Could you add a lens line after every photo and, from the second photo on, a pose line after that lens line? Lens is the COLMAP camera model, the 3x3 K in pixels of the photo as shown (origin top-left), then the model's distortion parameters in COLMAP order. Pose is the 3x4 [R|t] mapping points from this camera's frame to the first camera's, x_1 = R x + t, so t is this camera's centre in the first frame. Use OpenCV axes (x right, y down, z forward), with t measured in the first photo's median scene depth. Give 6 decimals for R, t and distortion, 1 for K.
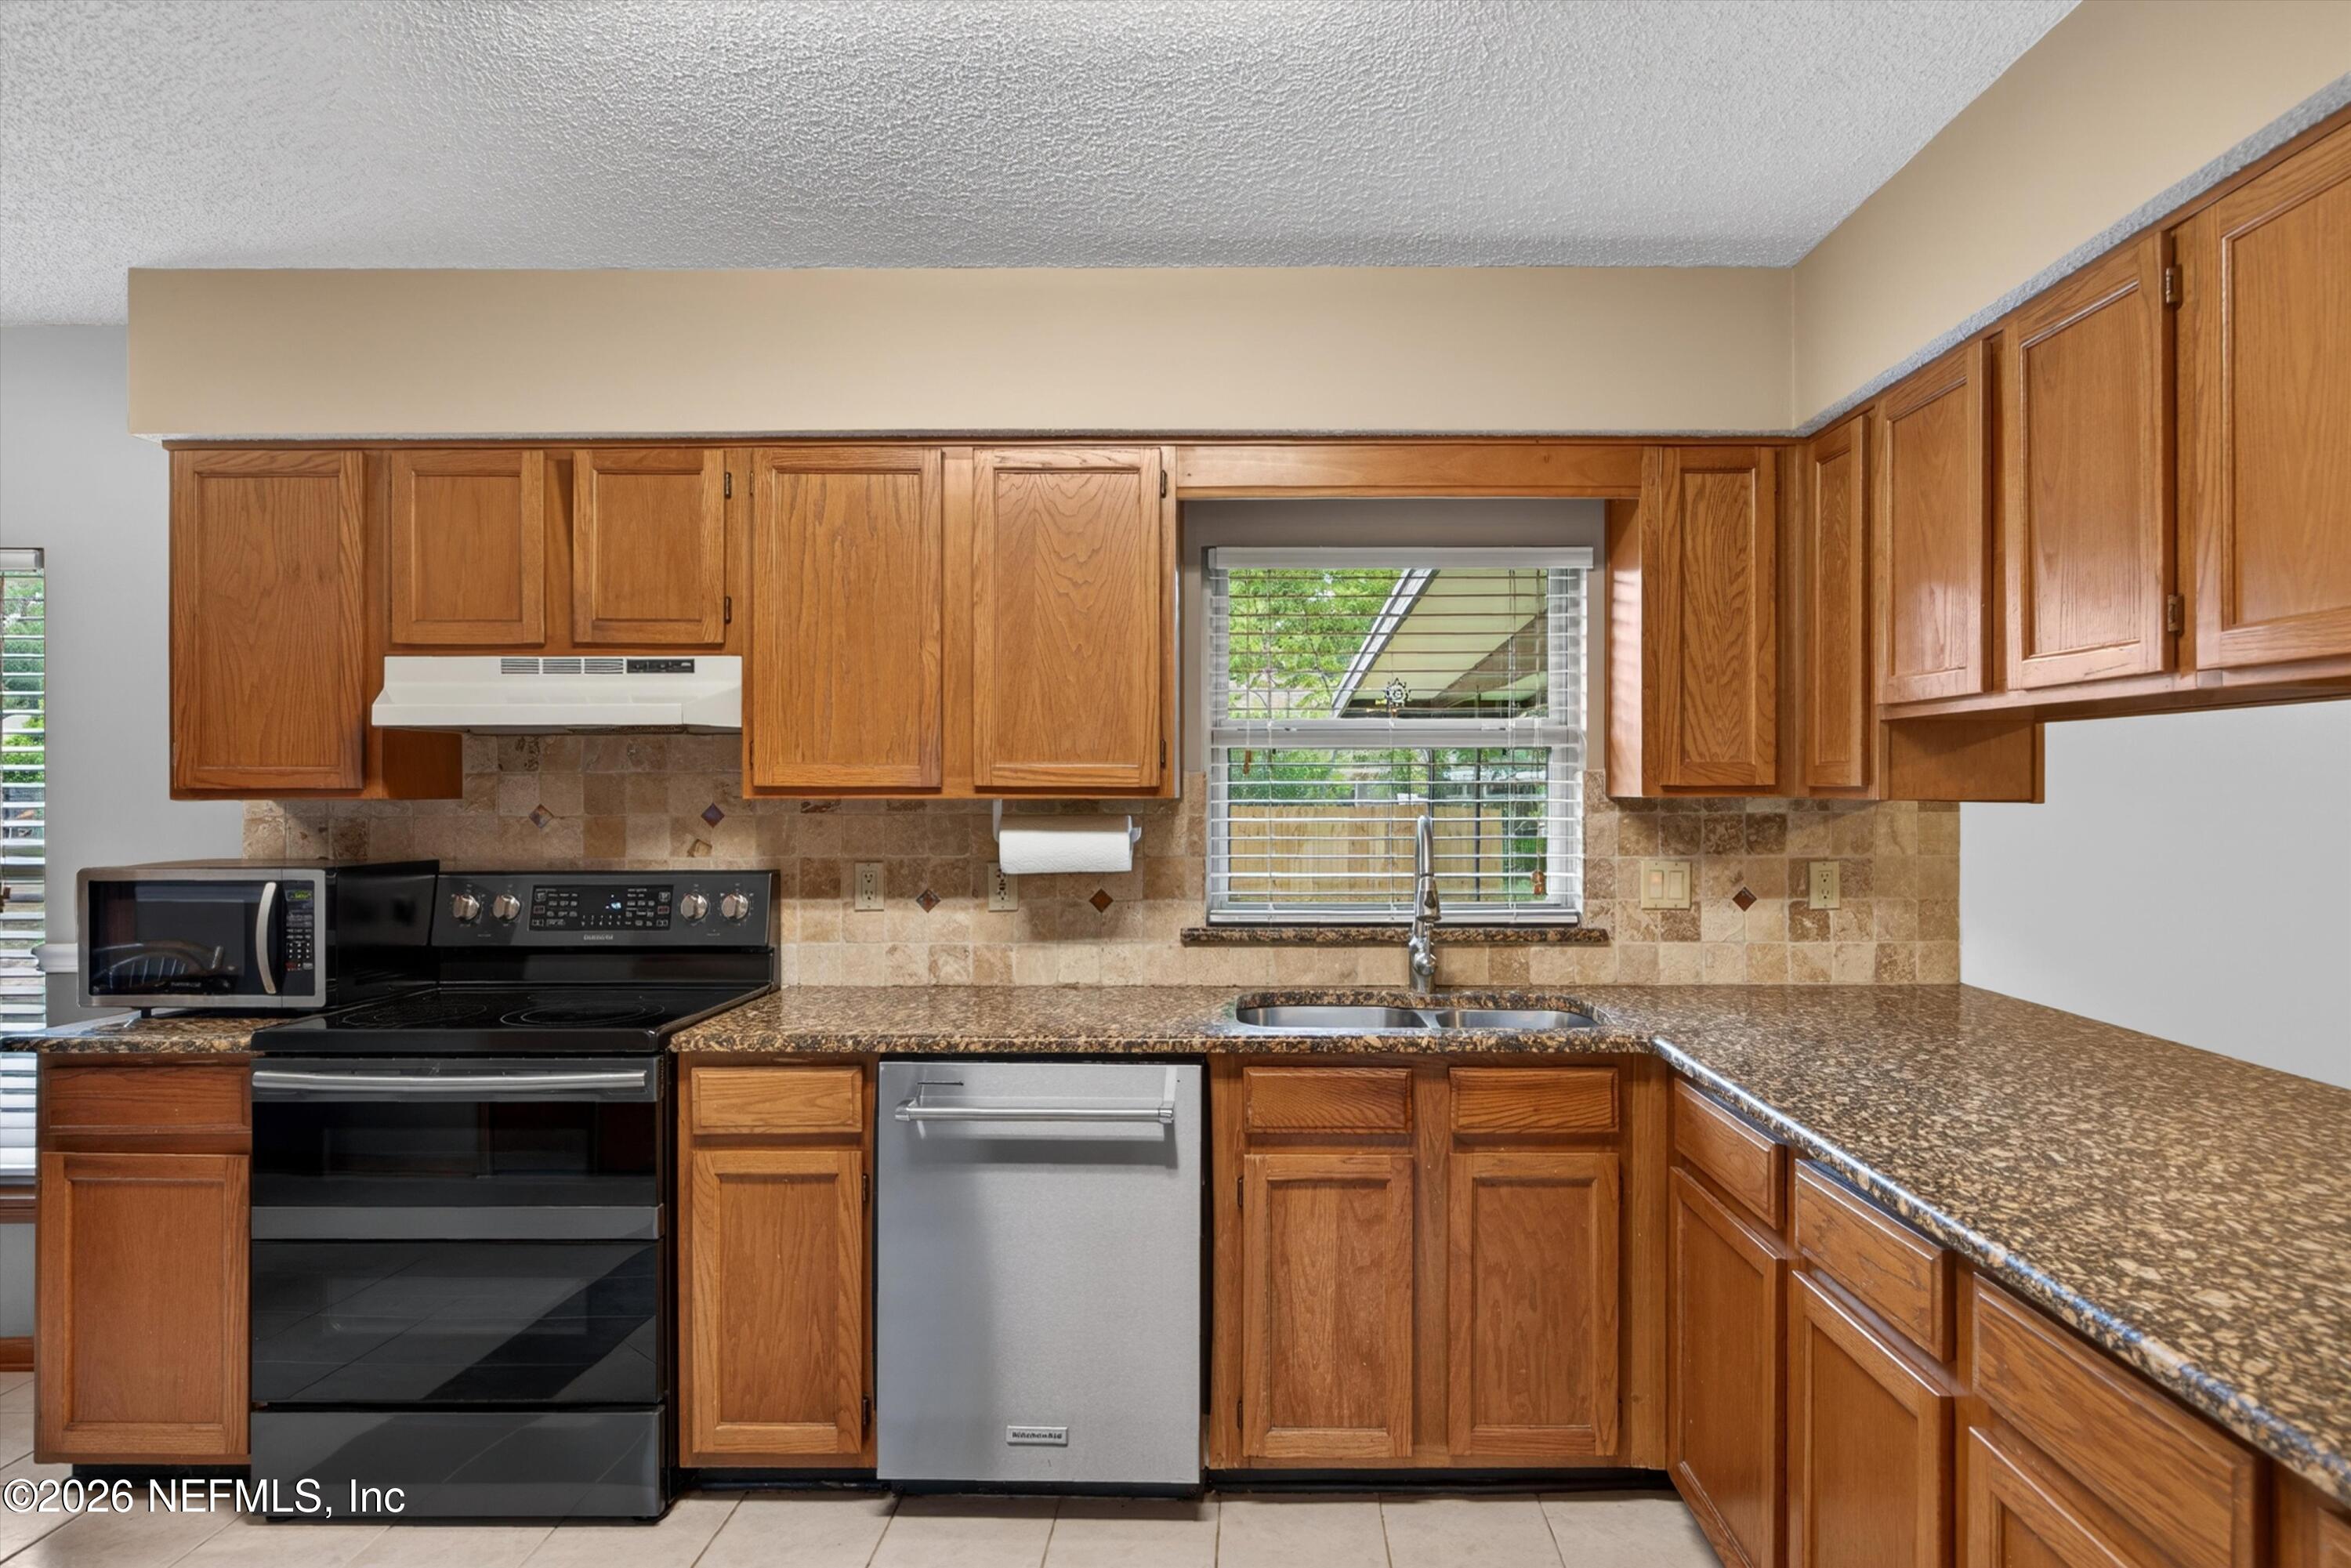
lens RADIAL K [[1320.2, 0, 1182.7], [0, 1320.2, 787.5], [0, 0, 1]] dist [0.007847, 0.000907]
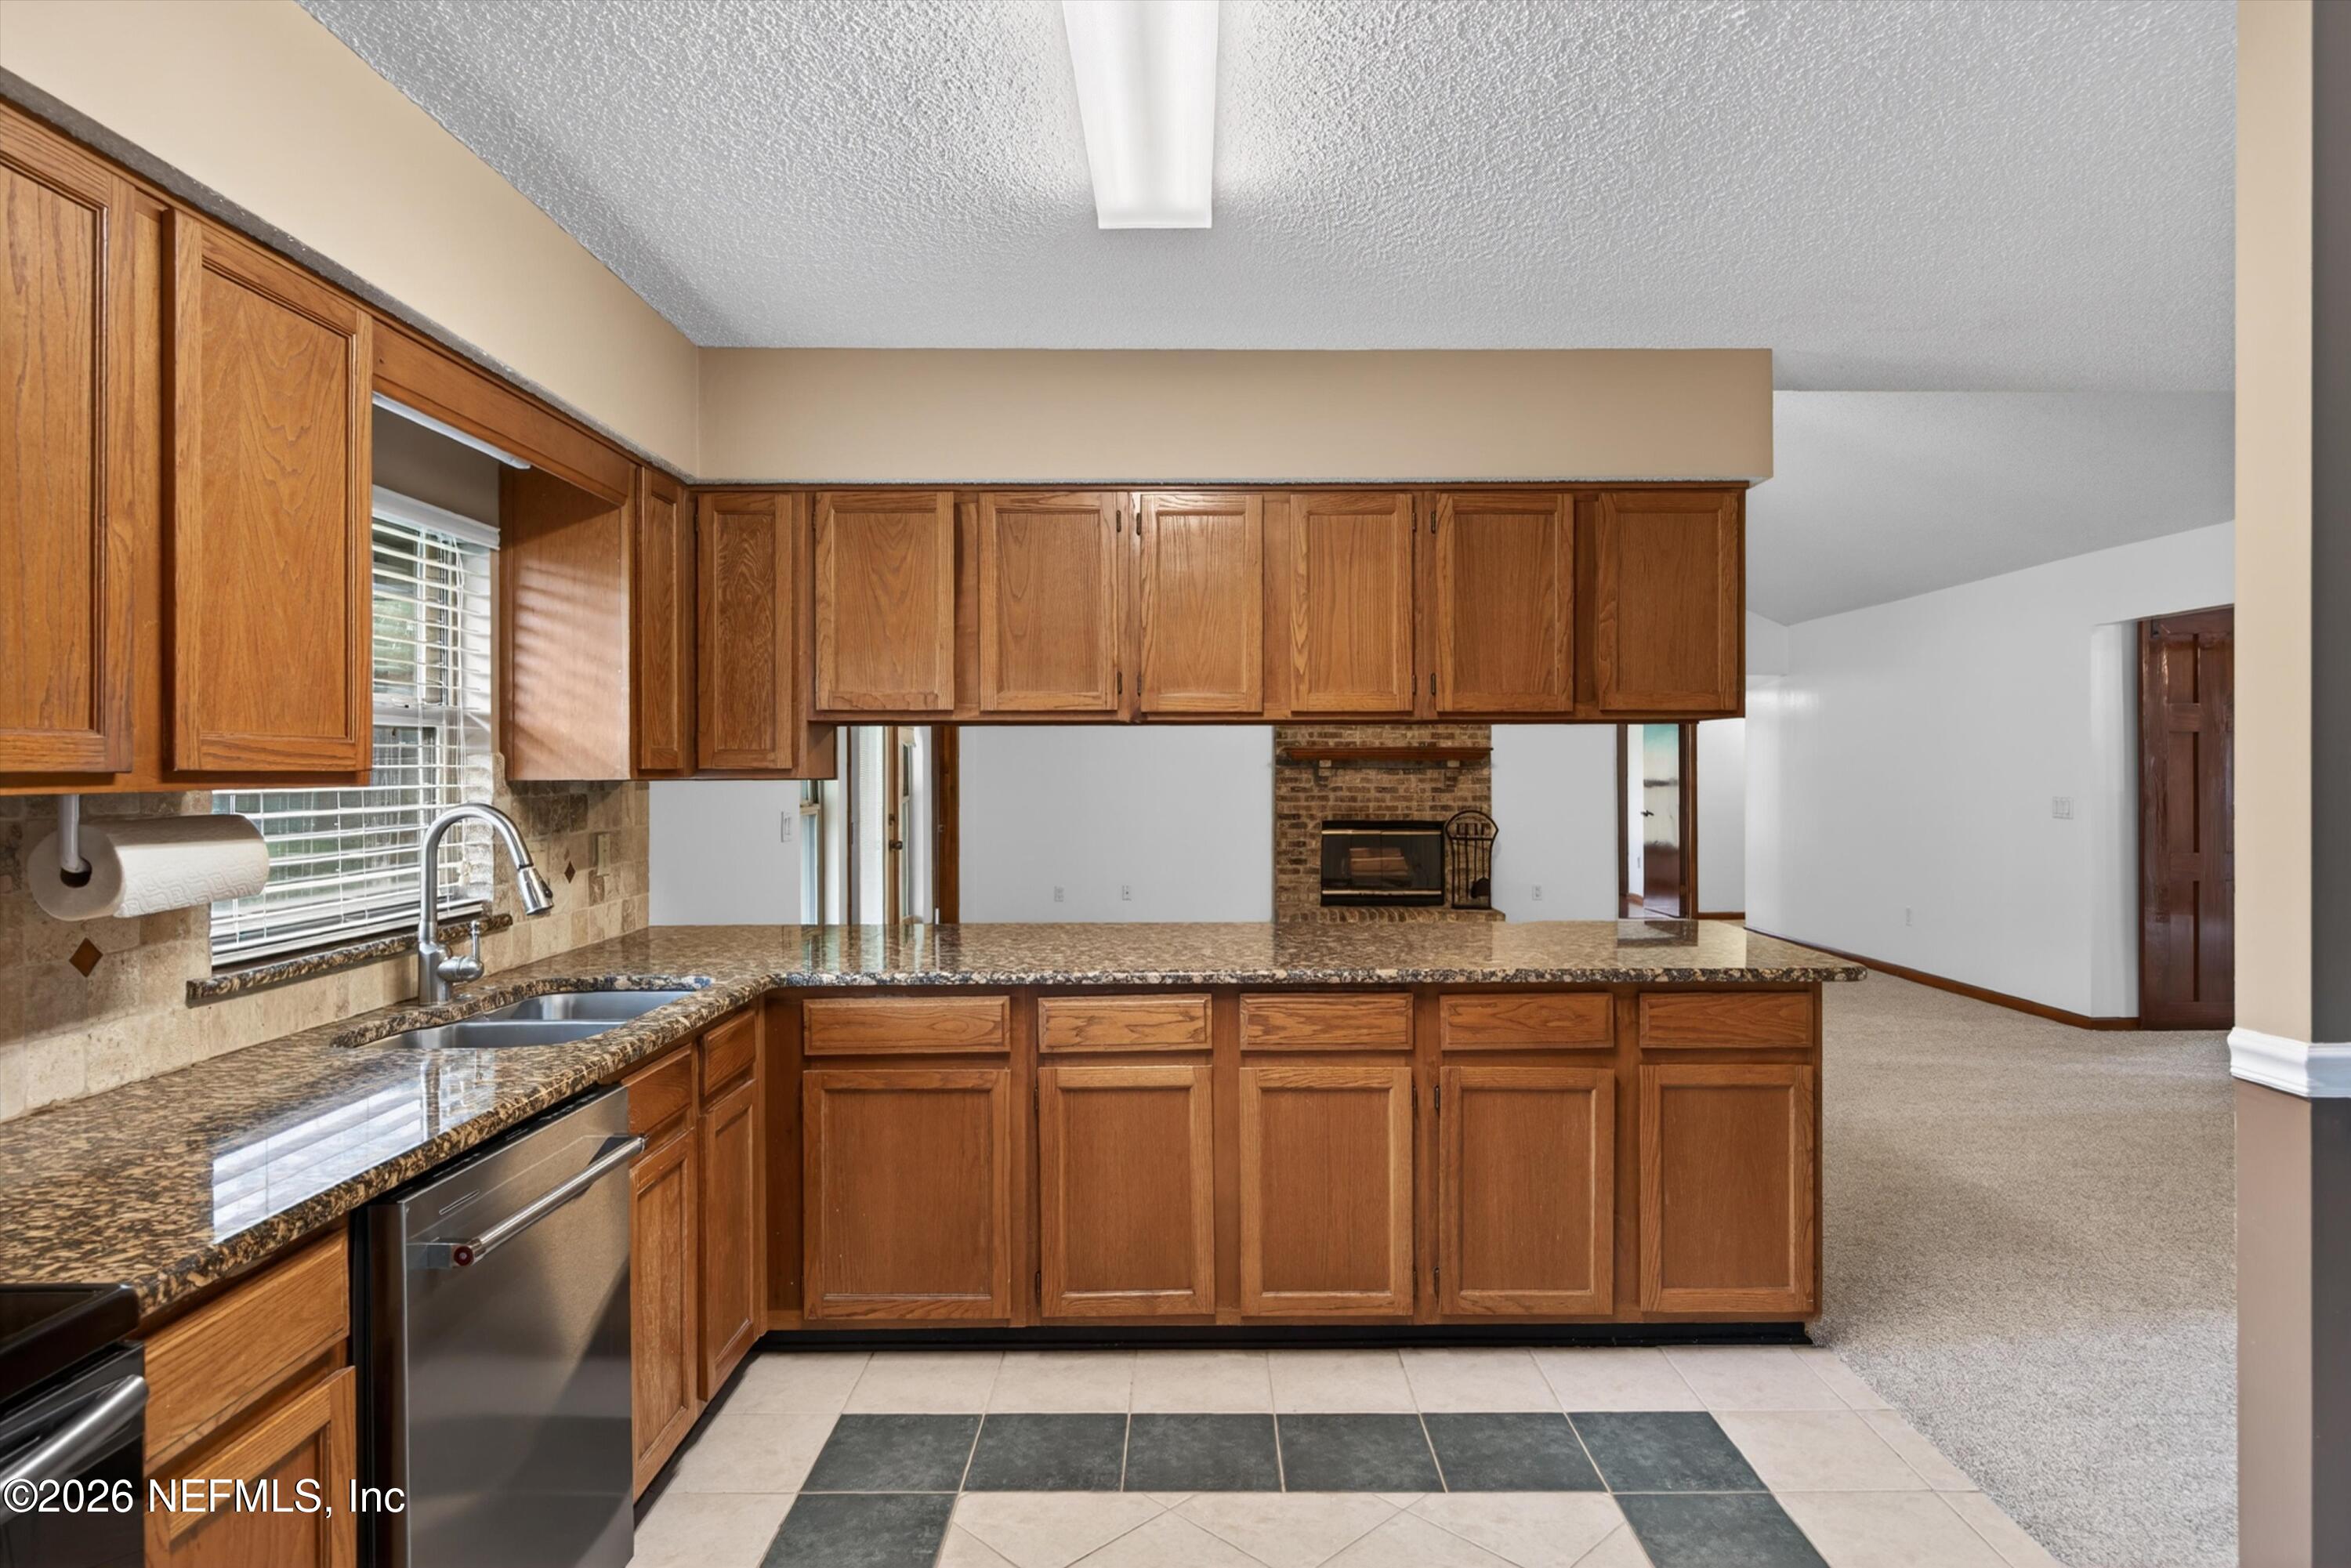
lens RADIAL K [[1320.2, 0, 1197.8], [0, 1320.2, 754.7], [0, 0, 1]] dist [0.007847, 0.000907]
pose [[-0.009739, 0.010538, 0.999897, -0.687292], [0.006615, 0.999923, -0.010474, 0.001204], [-0.999931, 0.006512, -0.009808, 0.487886]]
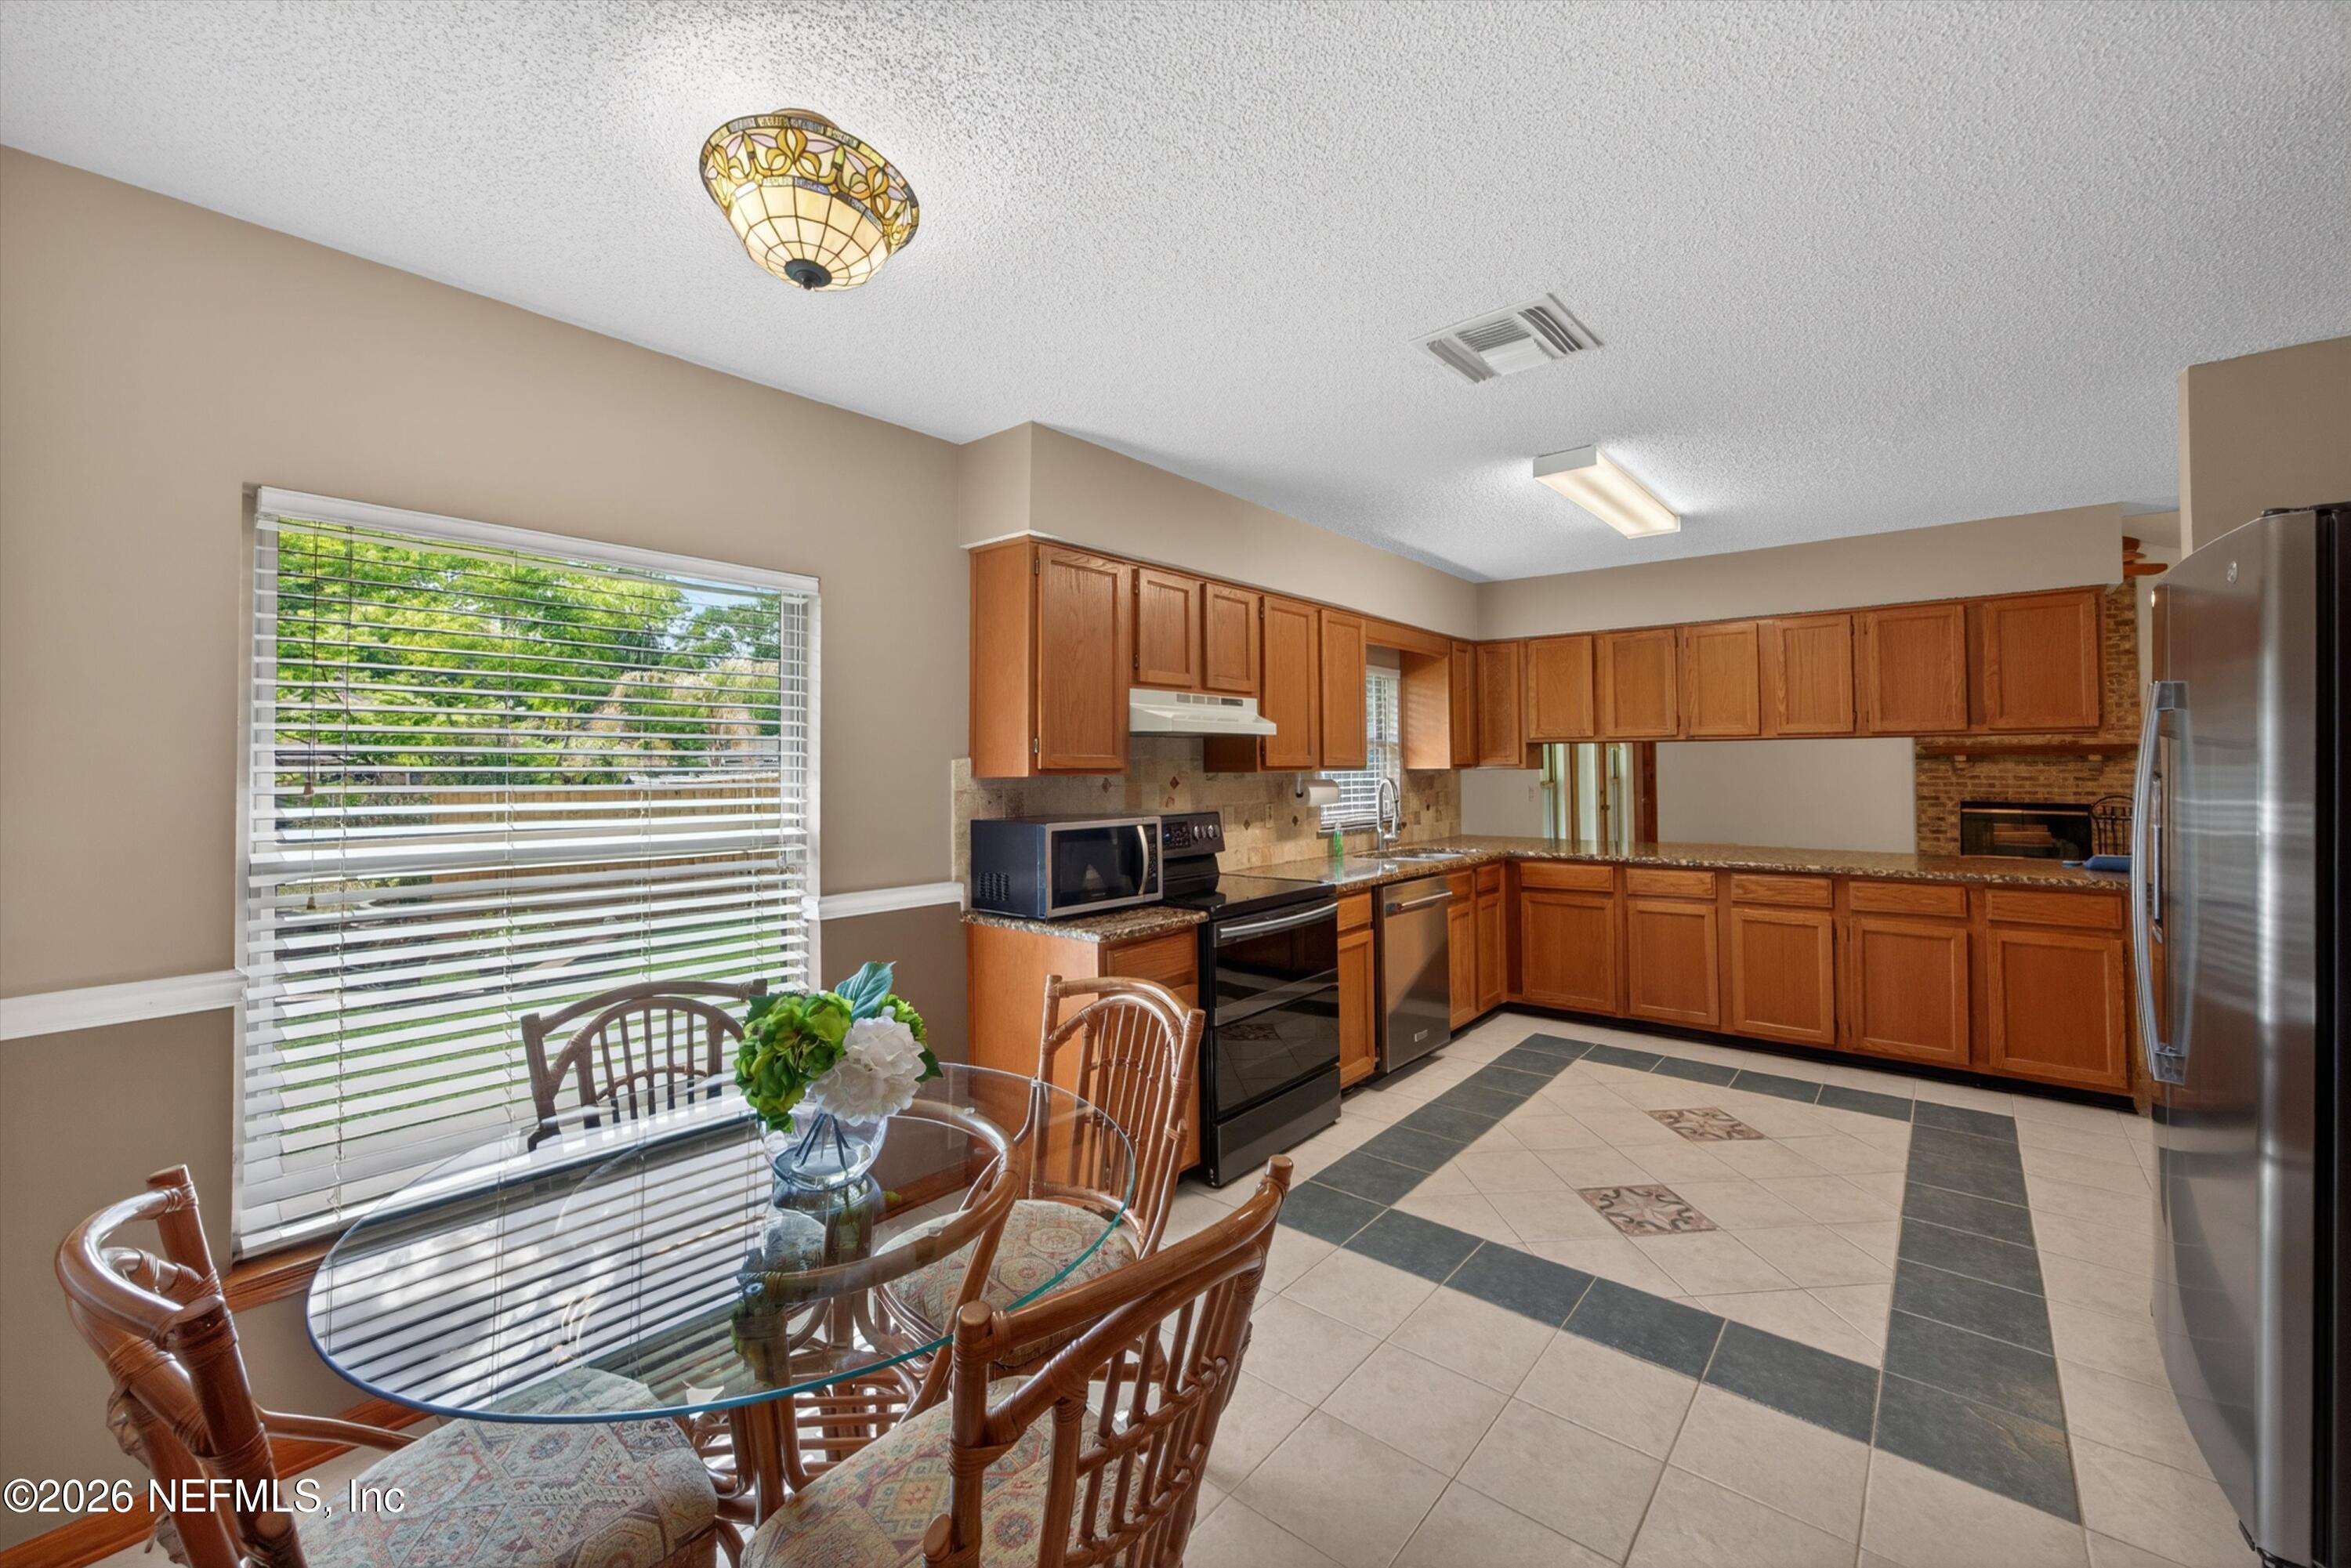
lens RADIAL K [[926.5, 0, 1189.6], [0, 926.5, 750.2], [0, 0, 1]] dist [0.000320, 0.000053]
pose [[0.635058, 0.009321, 0.772408, -1.309410], [0.008831, 0.999774, -0.019325, 0.001275], [-0.772414, 0.019093, 0.634833, 0.192545]]
